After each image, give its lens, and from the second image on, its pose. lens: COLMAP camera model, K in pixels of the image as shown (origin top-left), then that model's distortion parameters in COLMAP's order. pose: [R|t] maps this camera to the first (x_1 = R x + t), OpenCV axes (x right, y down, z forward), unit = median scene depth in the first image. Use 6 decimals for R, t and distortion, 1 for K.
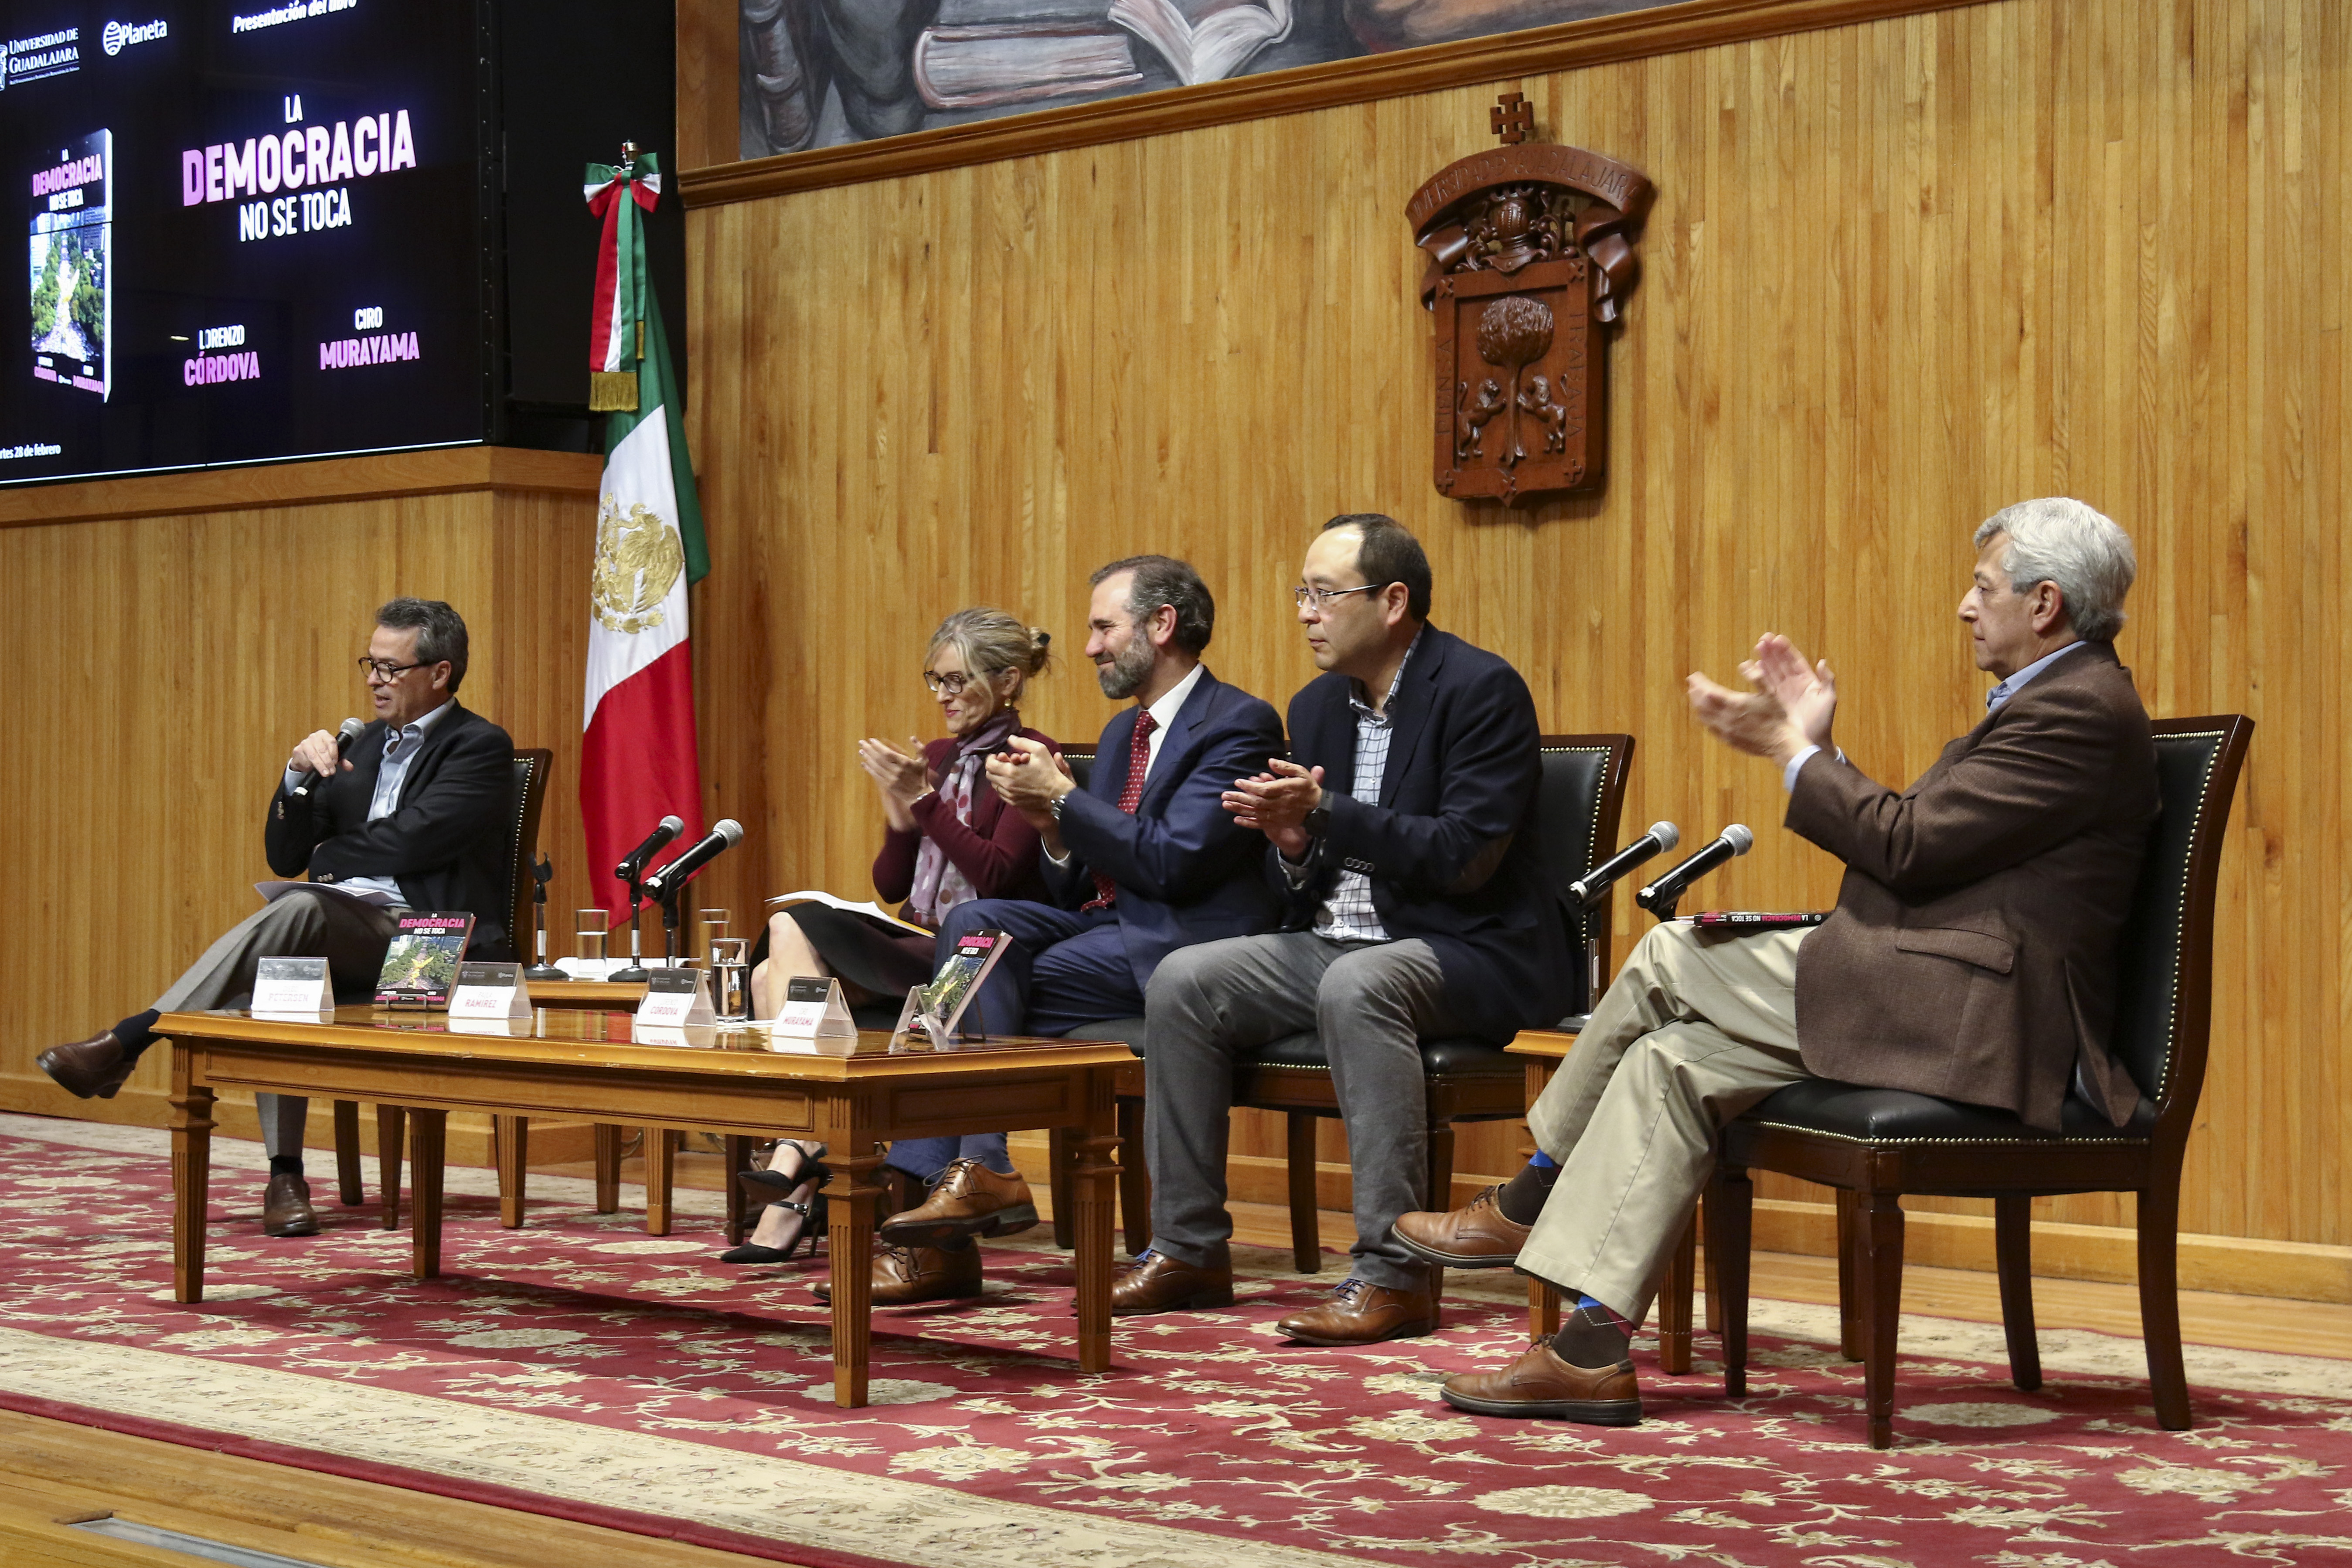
lens RADIAL K [[3872.9, 0, 1166.2], [0, 3872.9, 803.8], [0, 0, 1]] dist [0.011504, 0.000000]
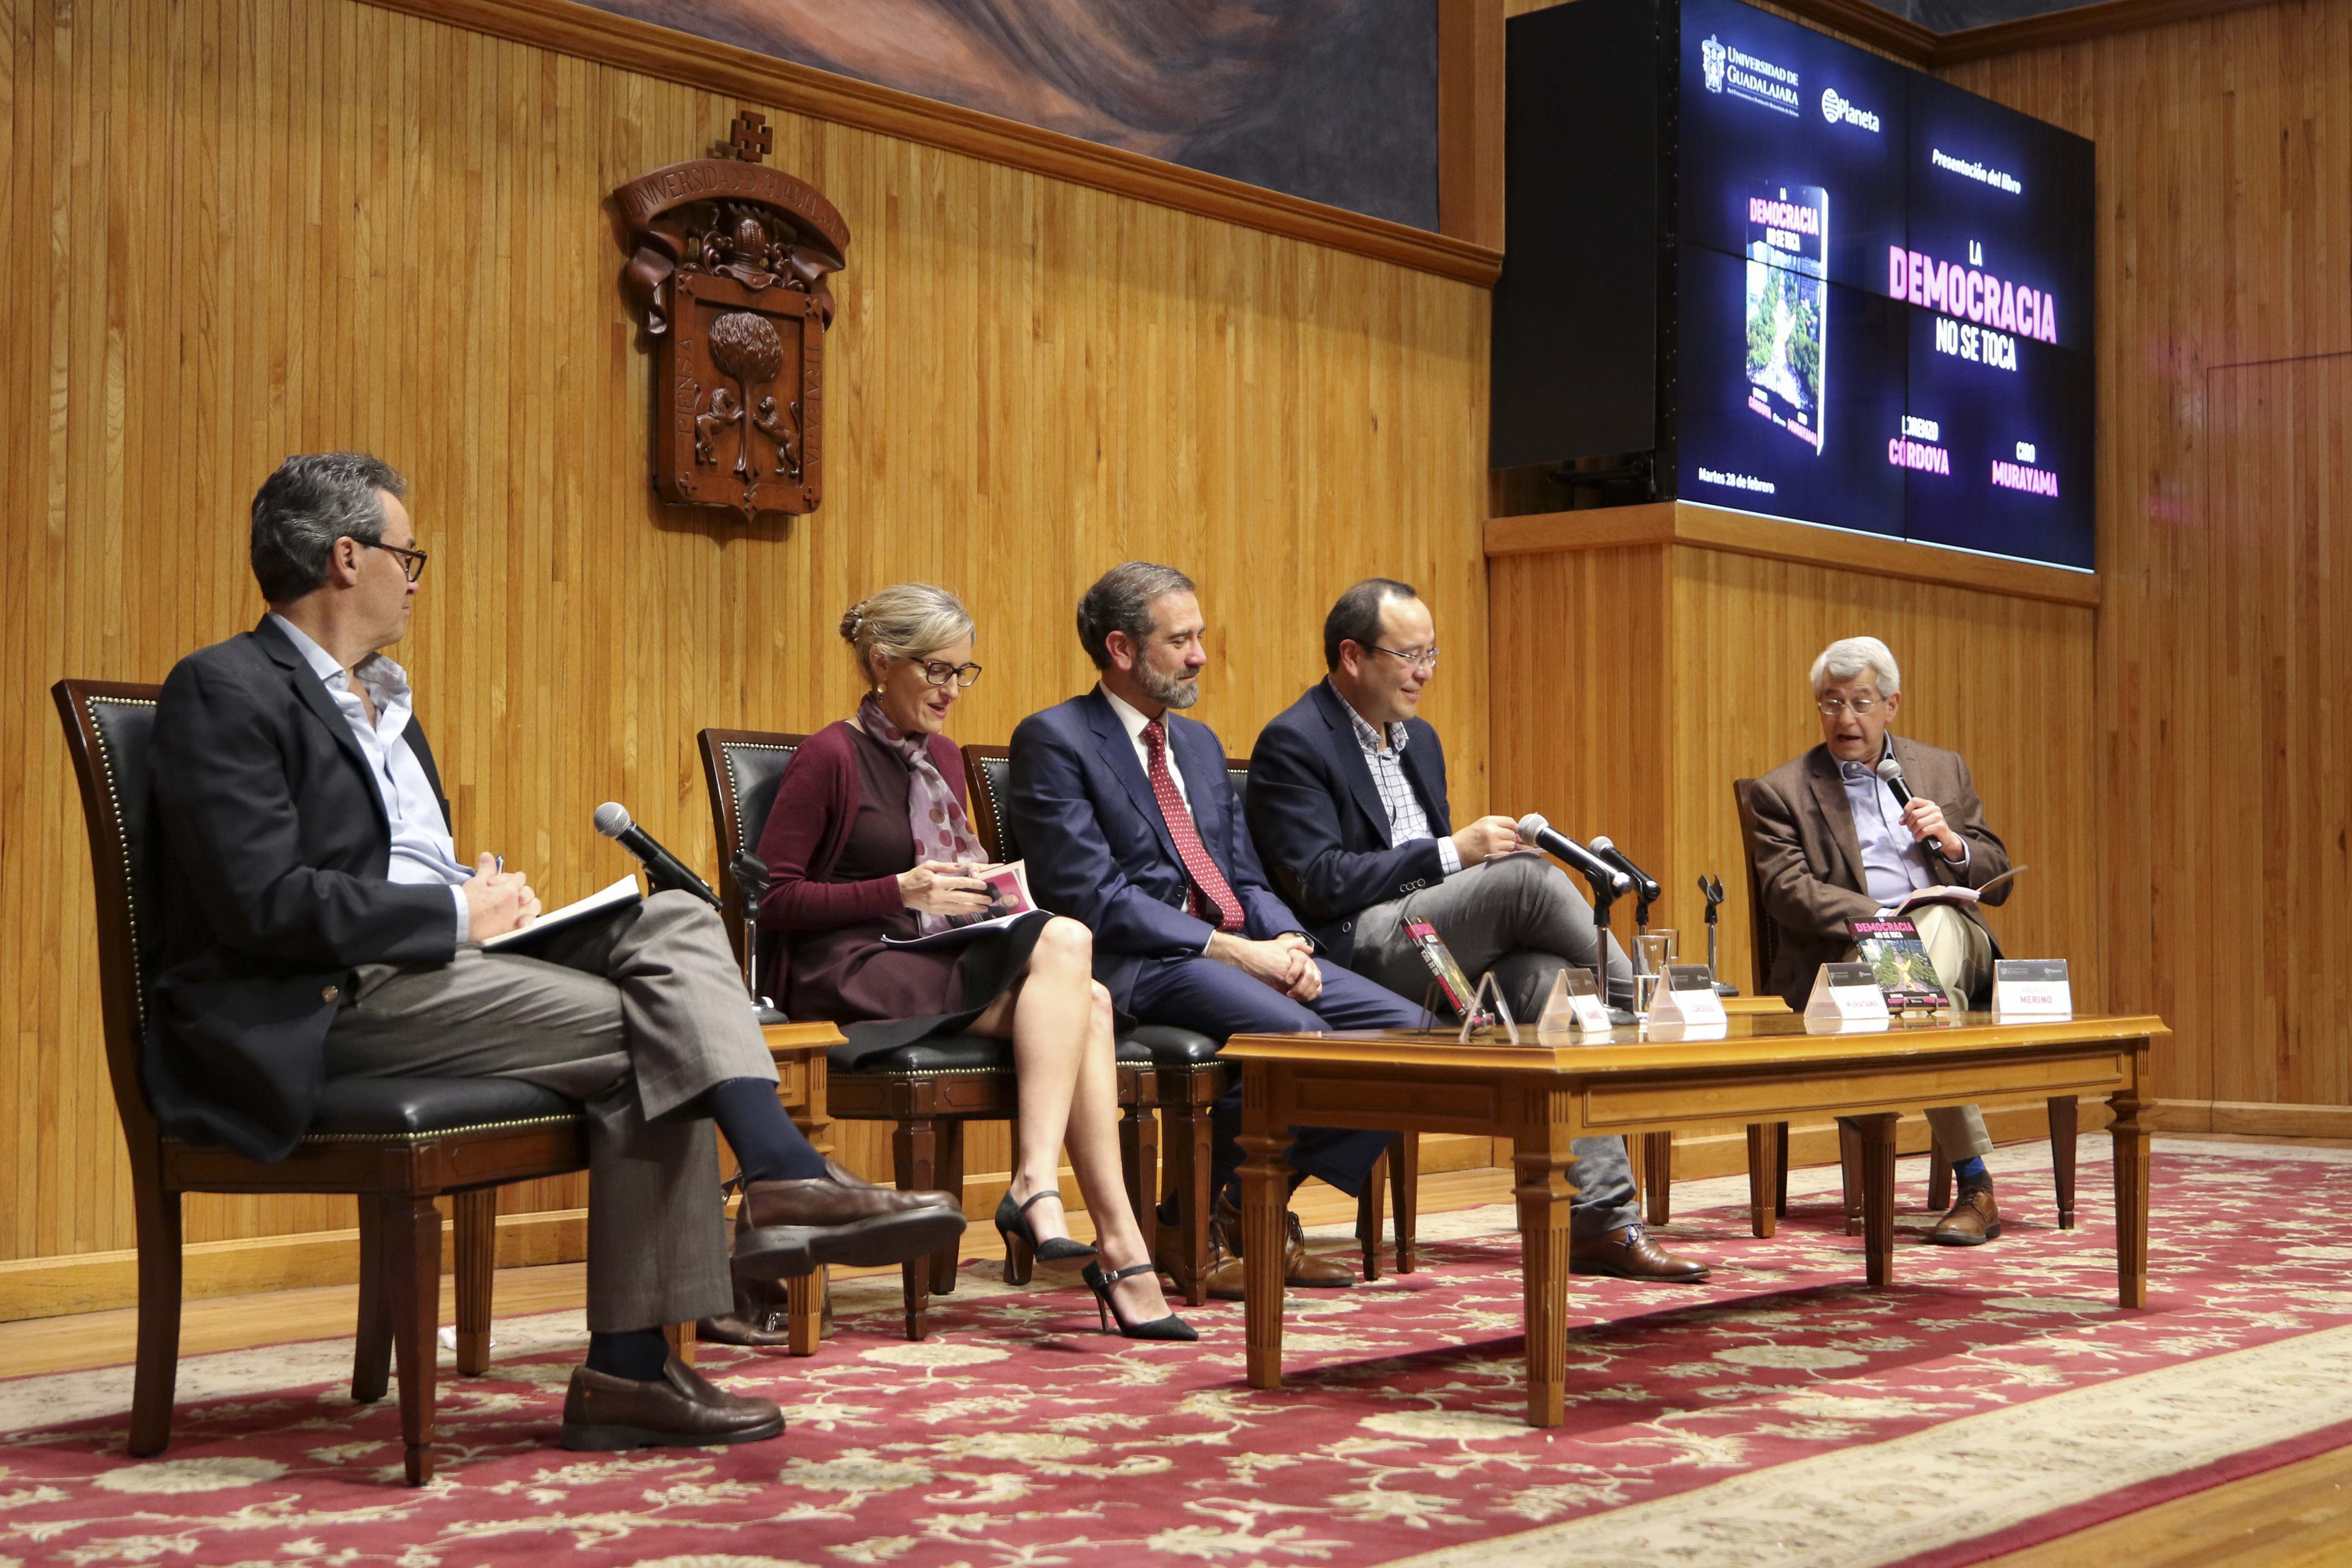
lens RADIAL K [[3268.3, 0, 1261.6], [0, 3268.3, 755.9], [0, 0, 1]] dist [0.034528, 0.000000]
pose [[-0.048181, 0.042705, 0.997925, -0.681942], [-0.006865, 0.999048, -0.043084, 0.017431], [-0.998815, -0.008926, -0.047842, 0.813342]]
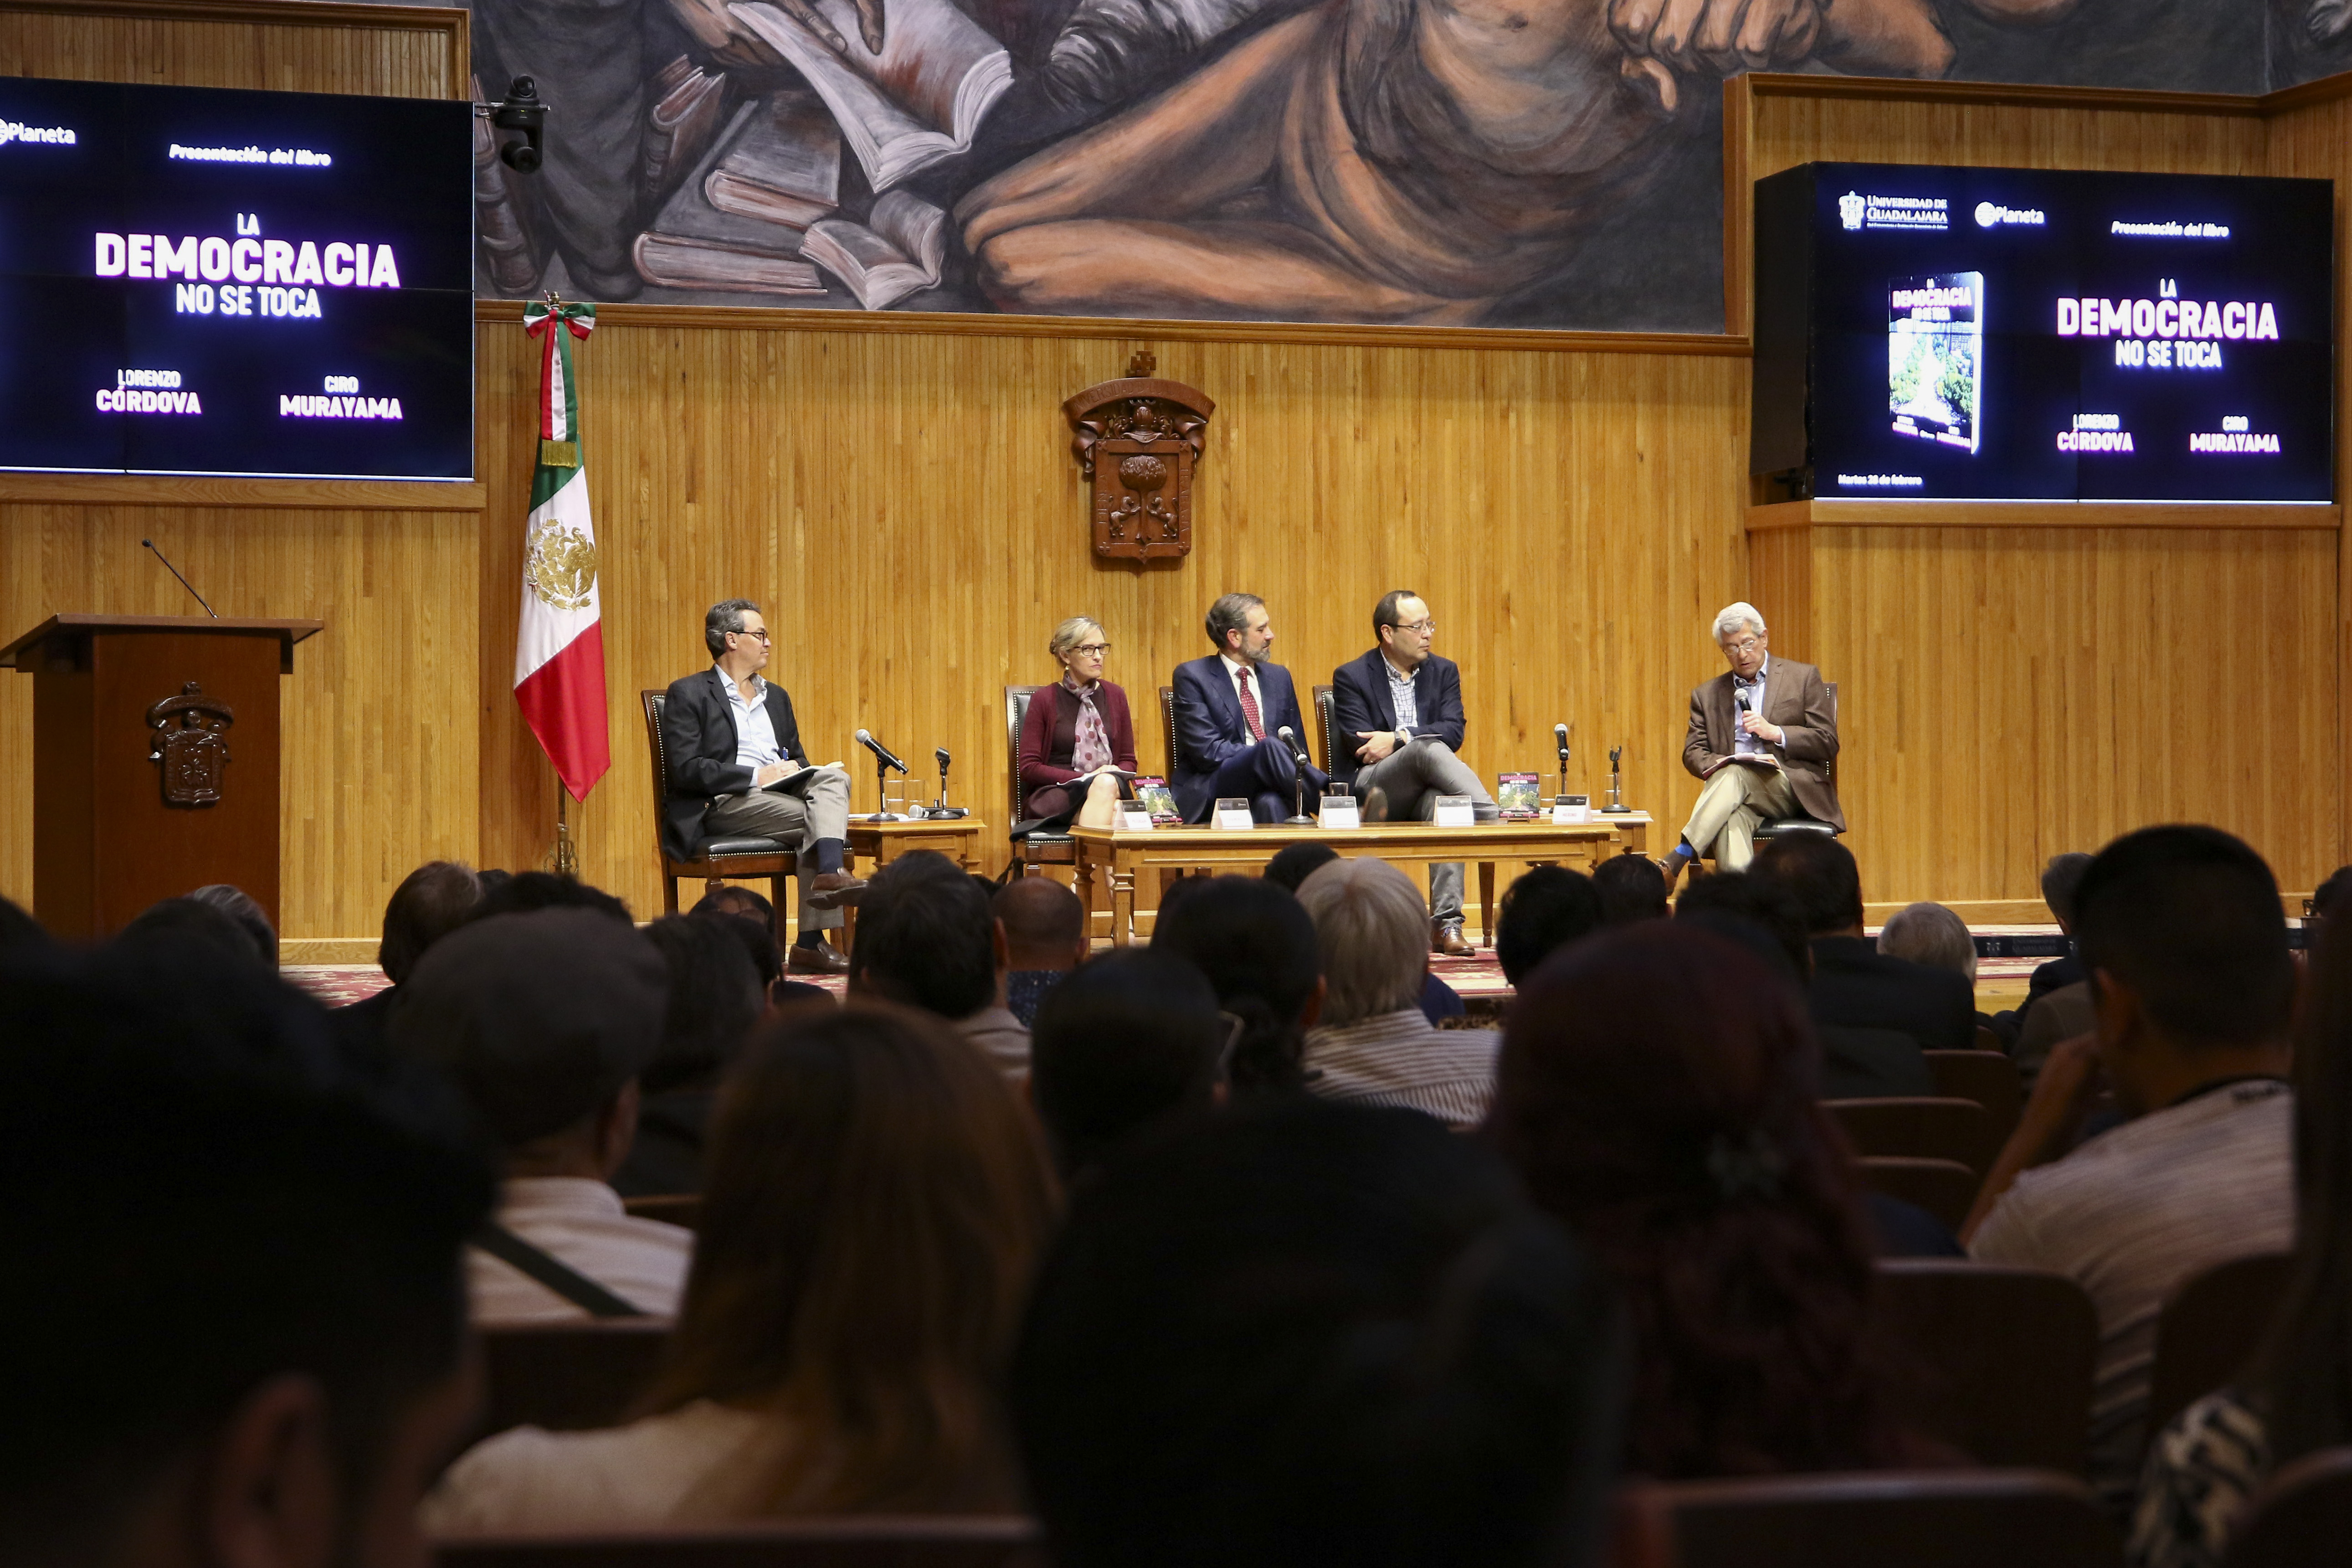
lens RADIAL K [[3873.2, 0, 1177.9], [0, 3873.2, 772.1], [0, 0, 1]] dist [0.011504, 0.000000]
pose [[0.501853, -0.020114, 0.864719, -1.419751], [0.002292, 0.999757, 0.021926, -0.013474], [-0.864950, -0.009022, 0.501777, 0.009154]]
